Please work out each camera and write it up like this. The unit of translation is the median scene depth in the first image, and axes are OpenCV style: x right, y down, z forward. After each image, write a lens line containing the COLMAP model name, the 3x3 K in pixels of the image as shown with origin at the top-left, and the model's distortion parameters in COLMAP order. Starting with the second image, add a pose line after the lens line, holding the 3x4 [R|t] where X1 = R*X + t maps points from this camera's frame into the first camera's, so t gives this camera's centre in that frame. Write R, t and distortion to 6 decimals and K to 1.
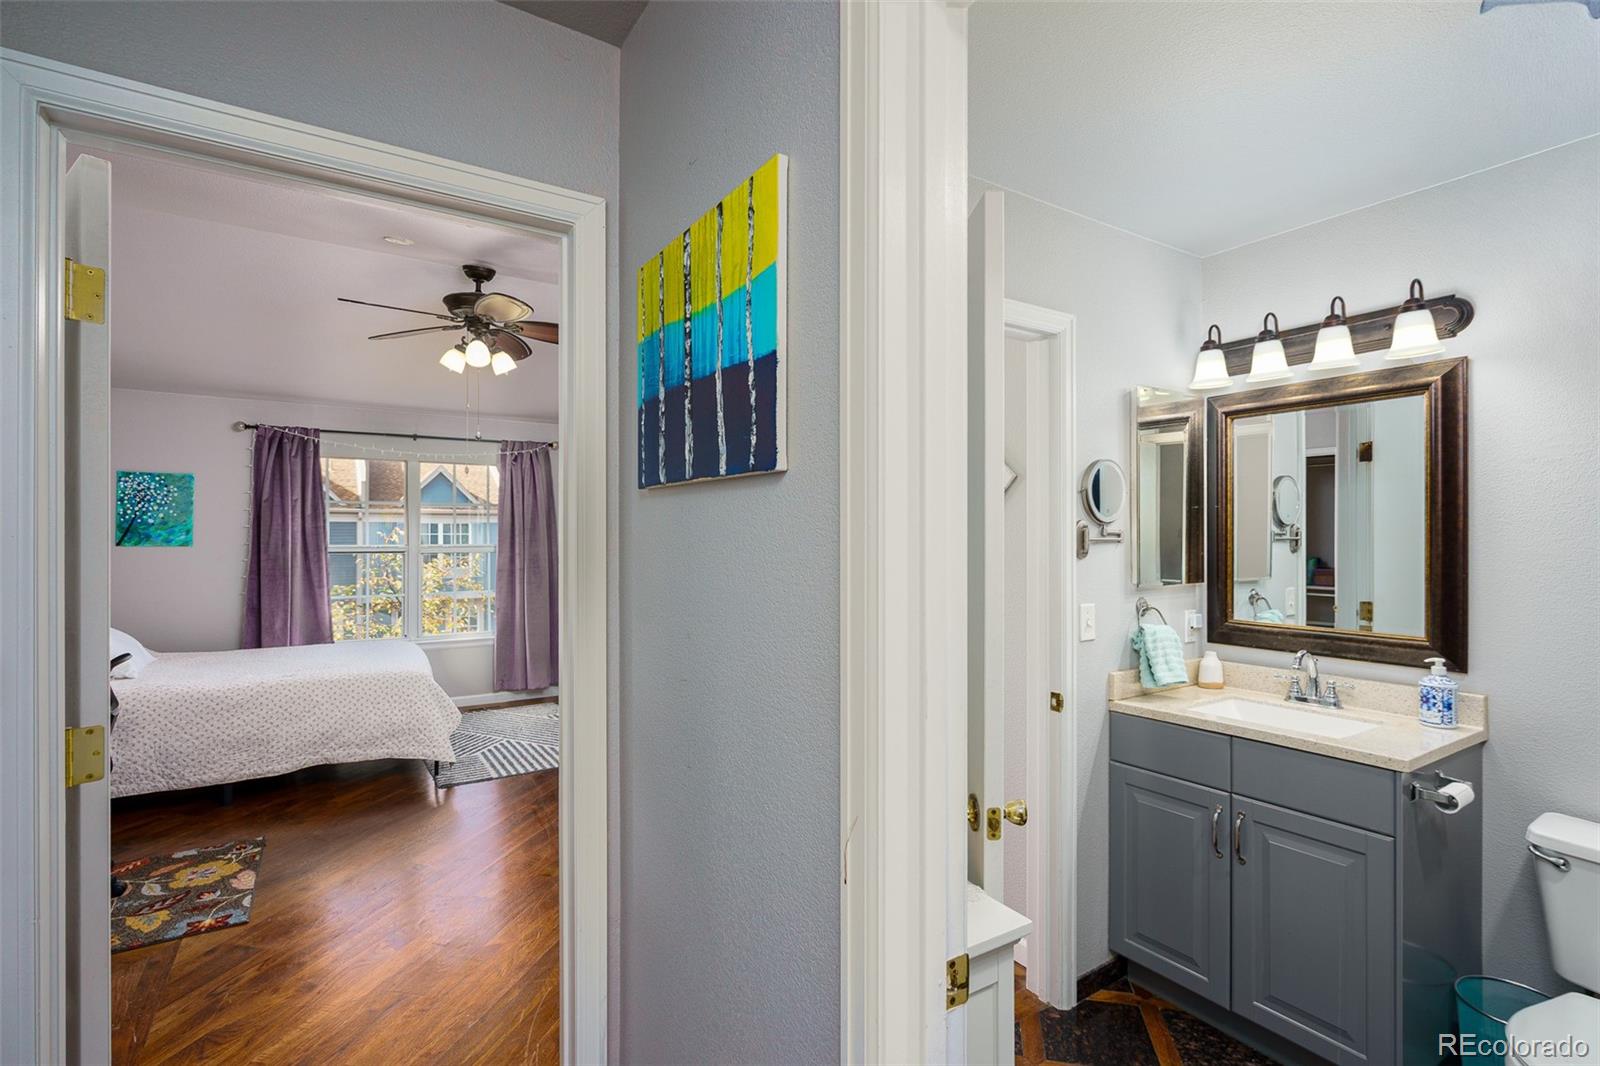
lens RADIAL K [[733.8, 0, 792.5], [0, 733.8, 537.7], [0, 0, 1]] dist [-0.001409, 0.001021]
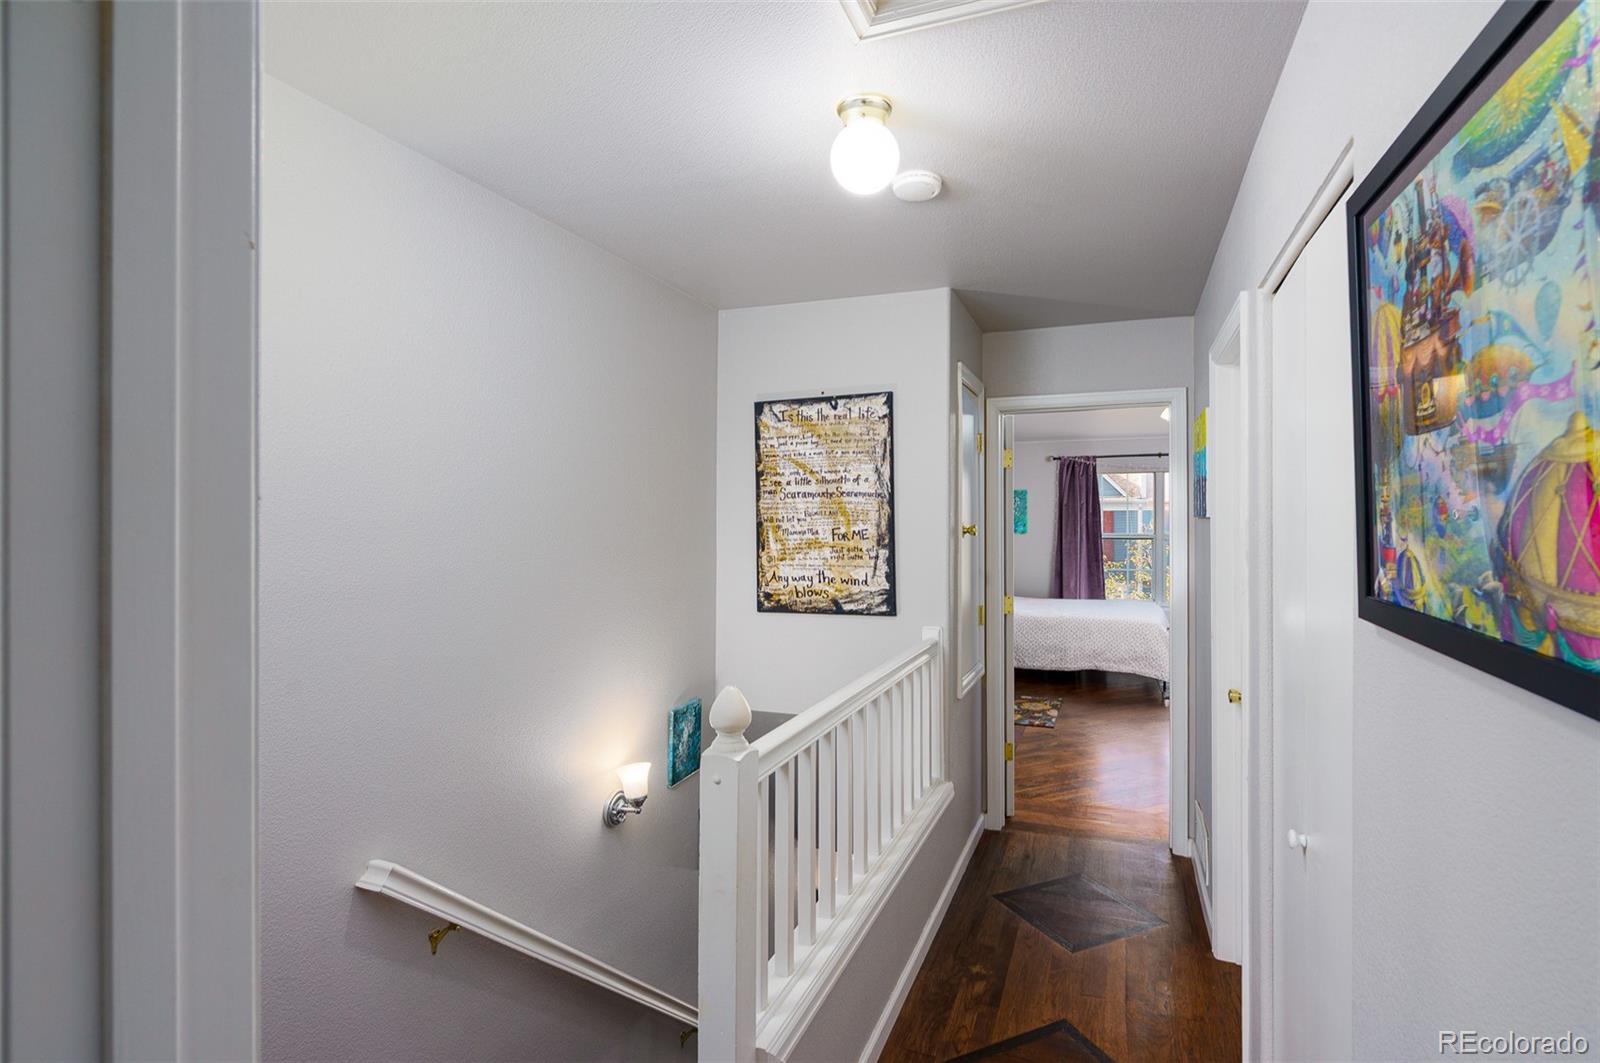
lens RADIAL K [[733.8, 0, 794.8], [0, 733.8, 520.7], [0, 0, 1]] dist [-0.001409, 0.001021]
pose [[0.554489, -0.003573, -0.832183, 0.279851], [-0.000246, 0.999990, -0.004458, -0.010648], [0.832191, 0.002676, 0.554483, -0.367334]]
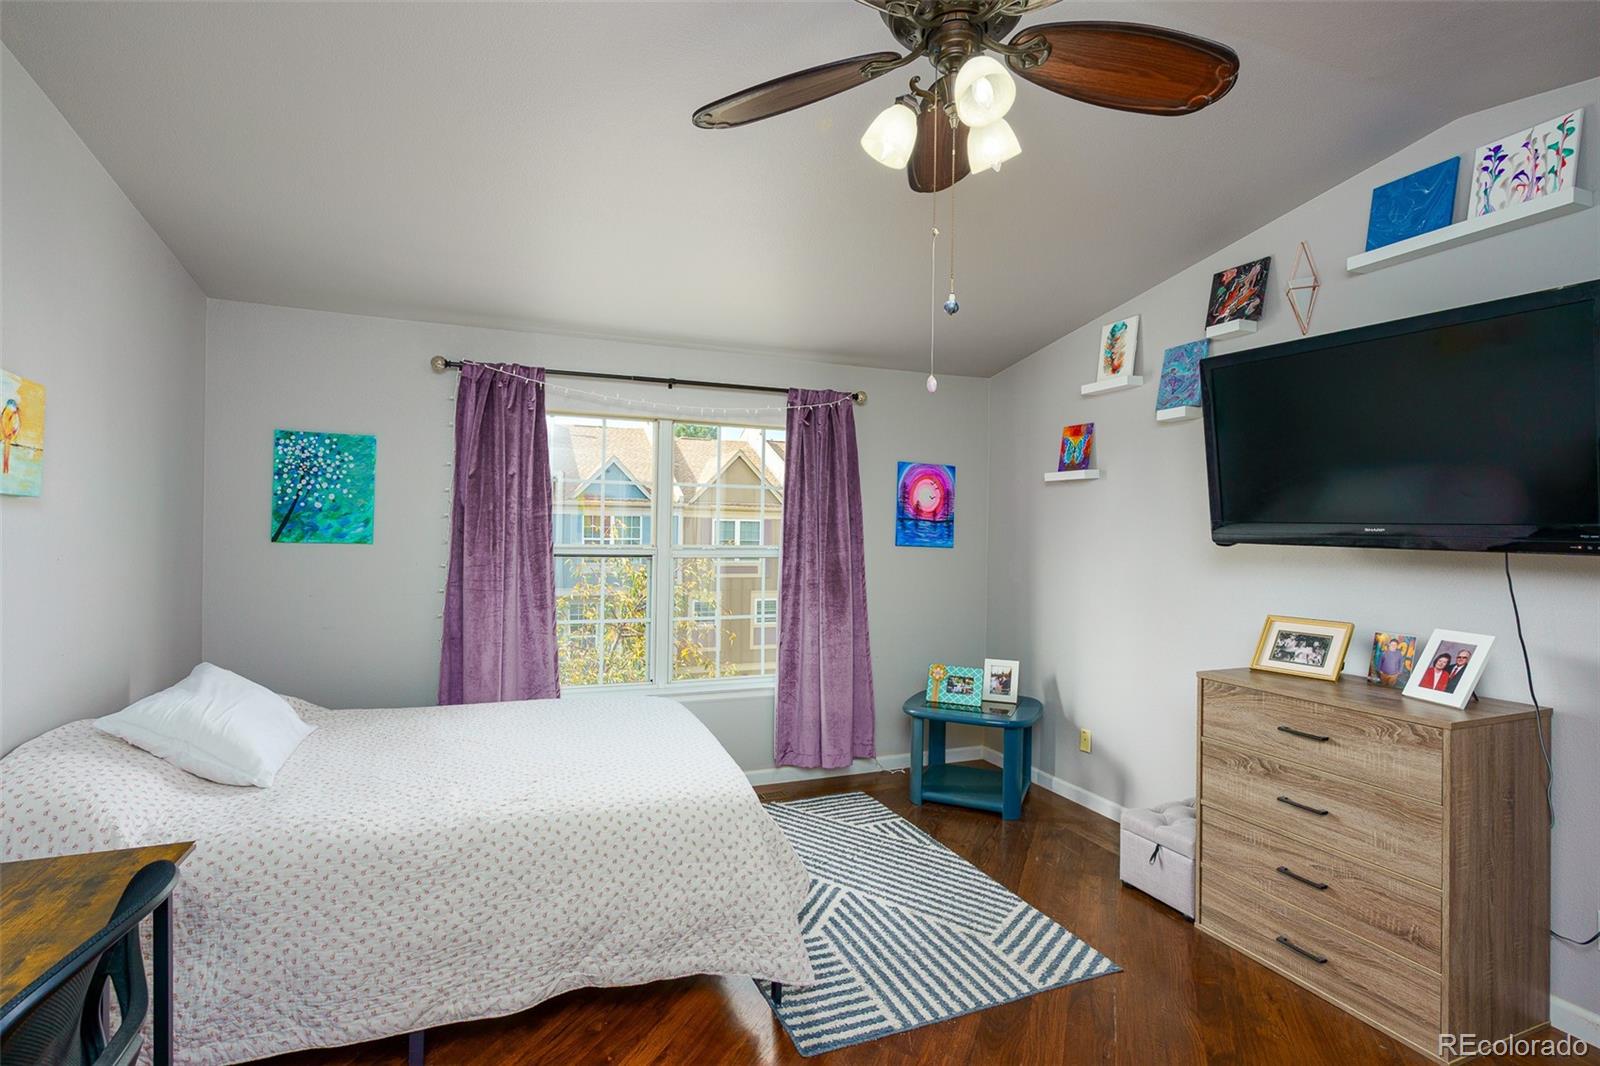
lens RADIAL K [[733.8, 0, 783.6], [0, 733.8, 533.2], [0, 0, 1]] dist [-0.001409, 0.001021]
pose [[0.981722, 0.014703, -0.189753, -0.336166], [-0.014858, 0.999889, 0.000602, -0.003973], [0.189741, 0.002229, 0.981832, 0.430662]]
